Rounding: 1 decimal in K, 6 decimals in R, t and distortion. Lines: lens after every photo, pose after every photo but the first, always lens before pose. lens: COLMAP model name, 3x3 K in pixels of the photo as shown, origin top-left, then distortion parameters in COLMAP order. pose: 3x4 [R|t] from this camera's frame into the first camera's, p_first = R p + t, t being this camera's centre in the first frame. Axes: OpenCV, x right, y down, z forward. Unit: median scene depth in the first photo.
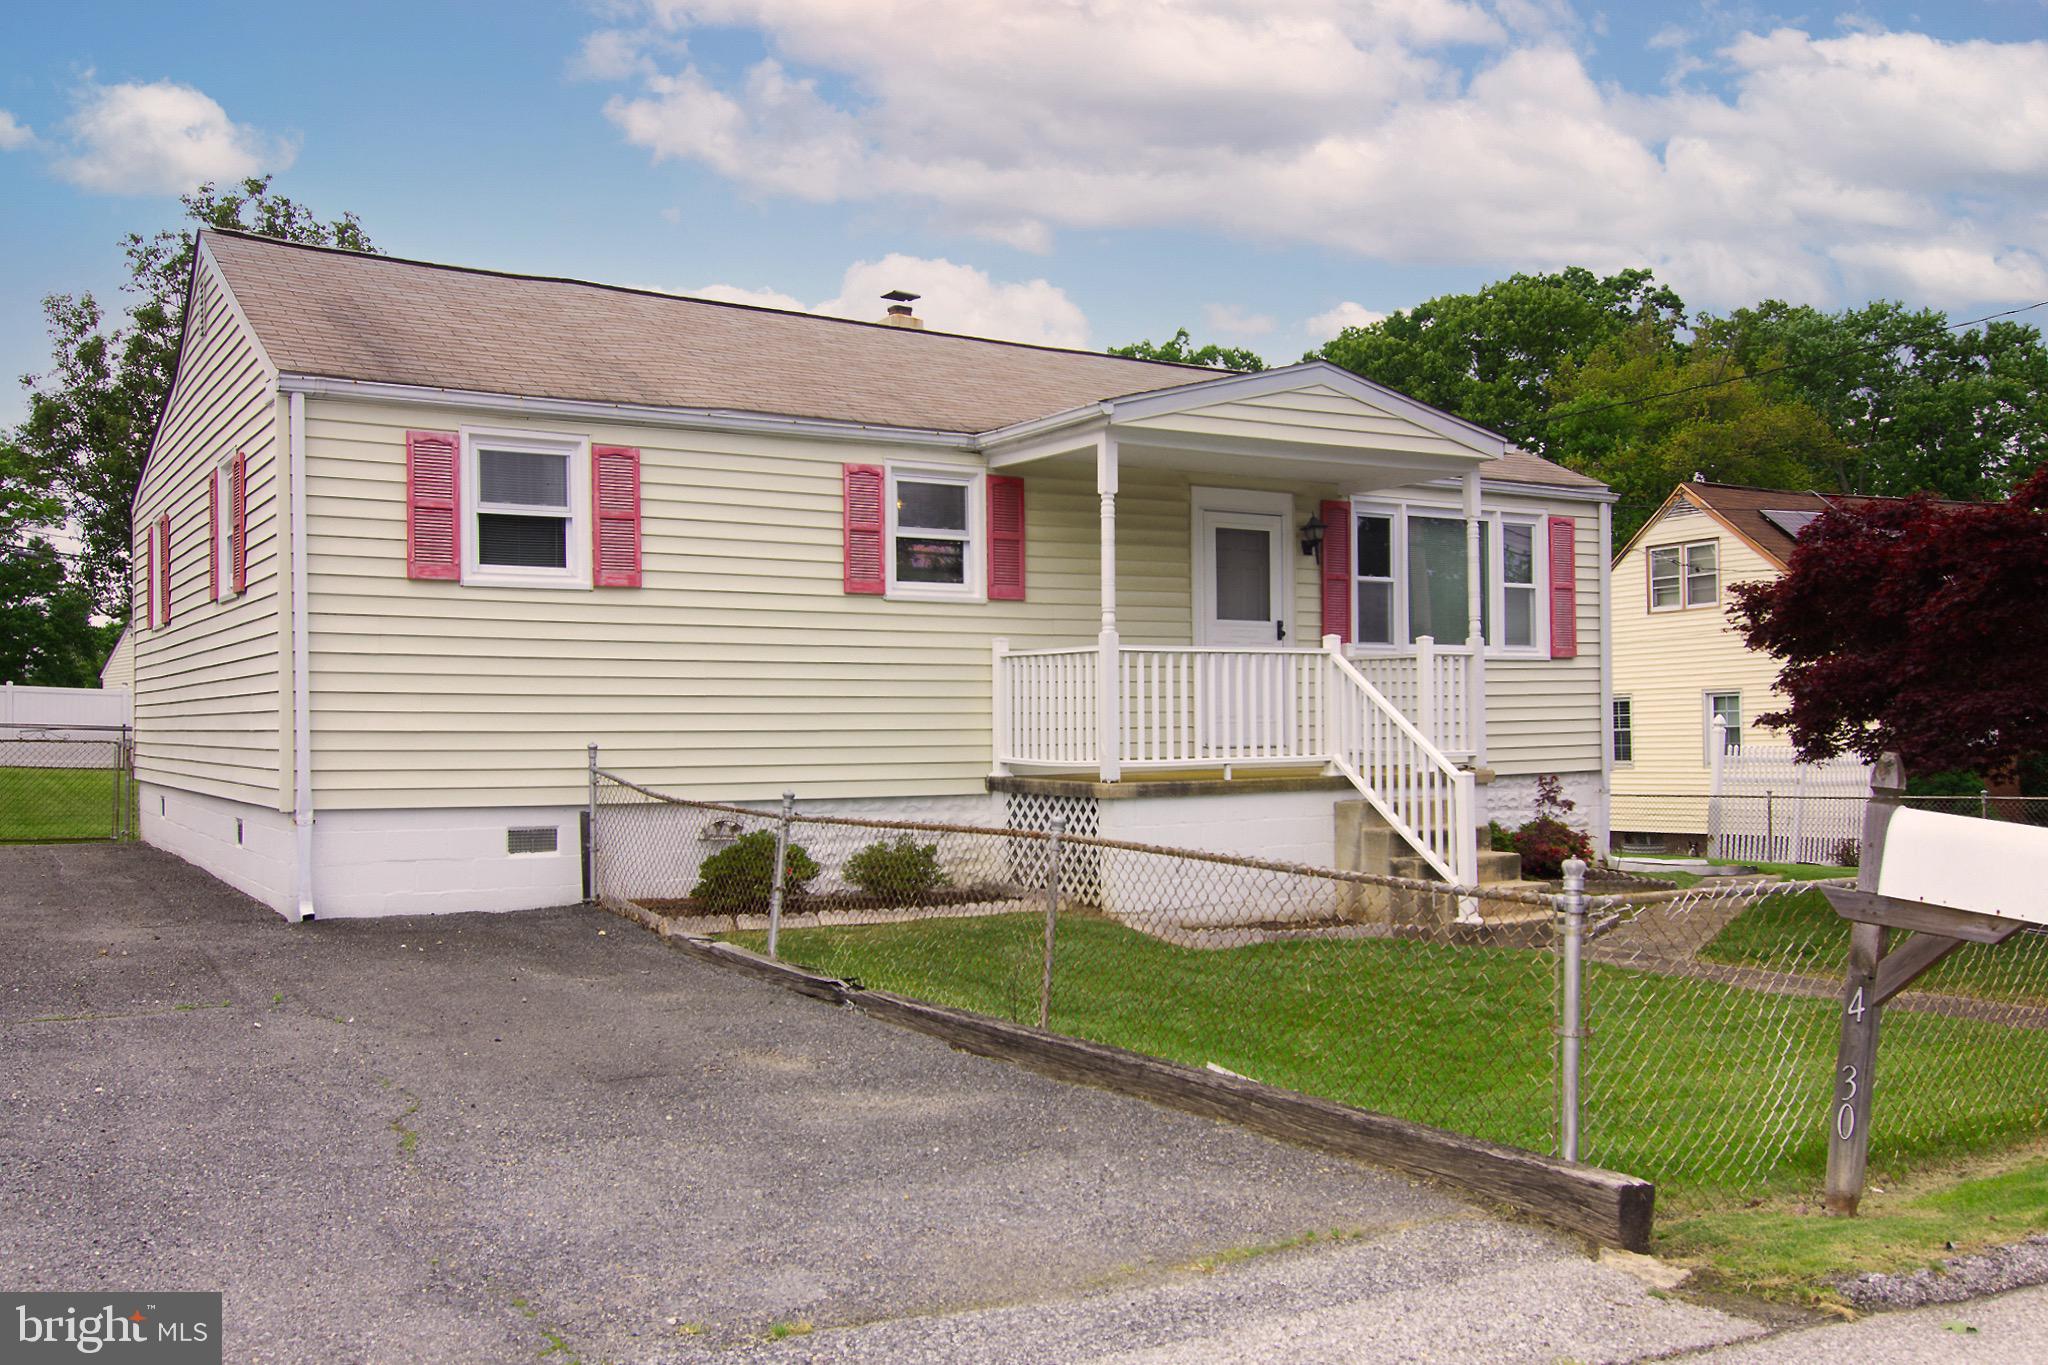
lens RADIAL K [[1943.0, 0, 1023.0], [0, 1943.0, 680.0], [0, 0, 1]] dist [-0.015459, 0.000000]
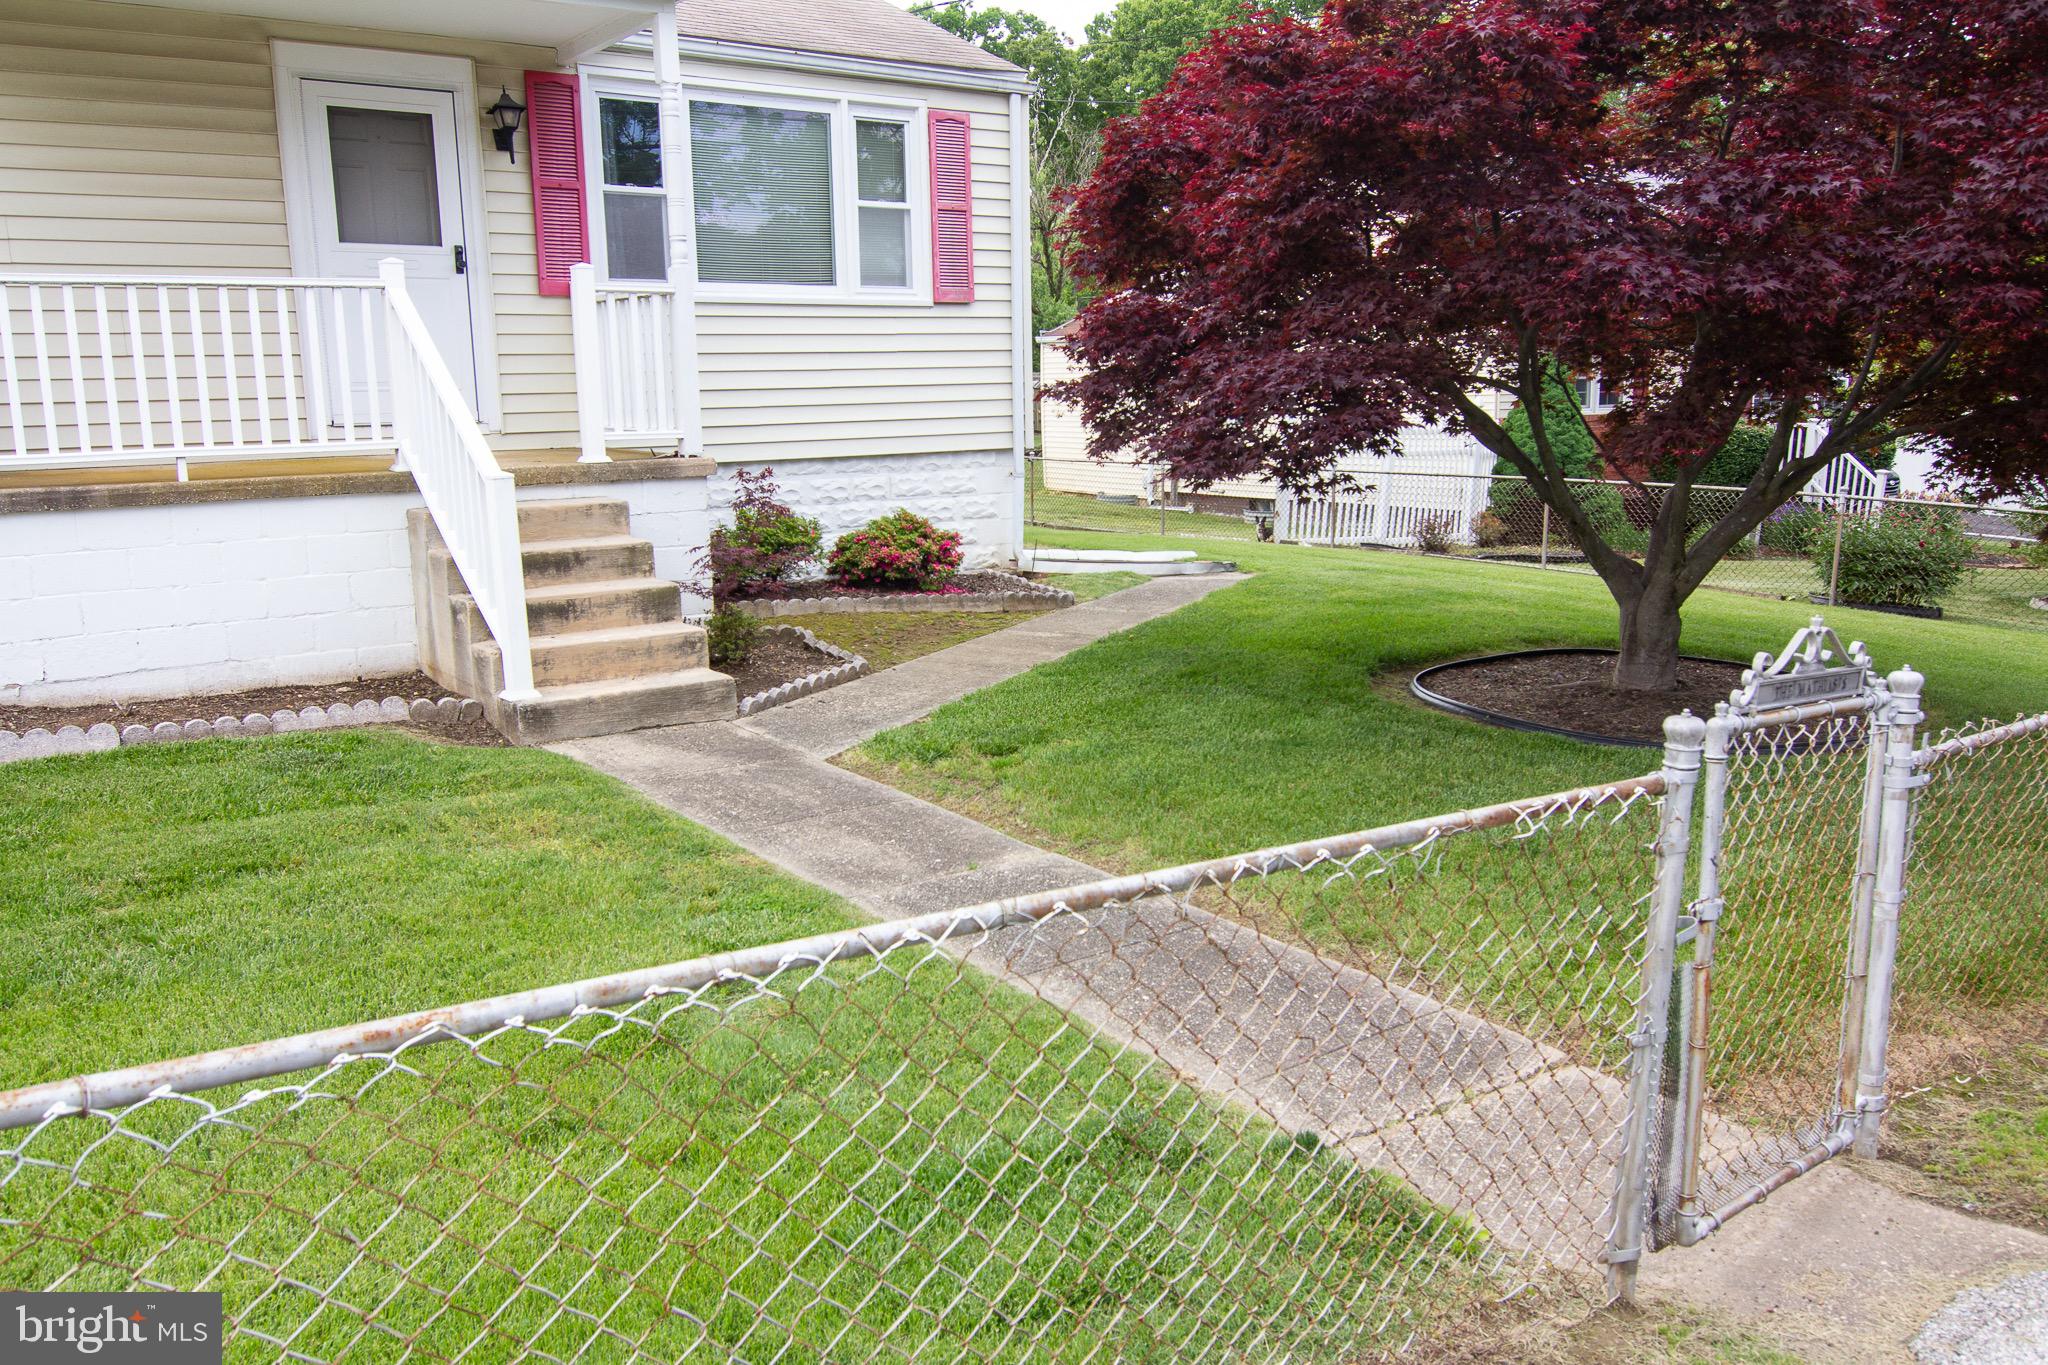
lens RADIAL K [[1565.5, 0, 1023.9], [0, 1565.5, 688.6], [0, 0, 1]] dist [0.002002, -0.013983]
pose [[0.999818, -0.006927, 0.017803, 0.325214], [0.002957, 0.976829, 0.214001, 0.005909], [-0.018872, -0.213910, 0.976671, 0.390865]]
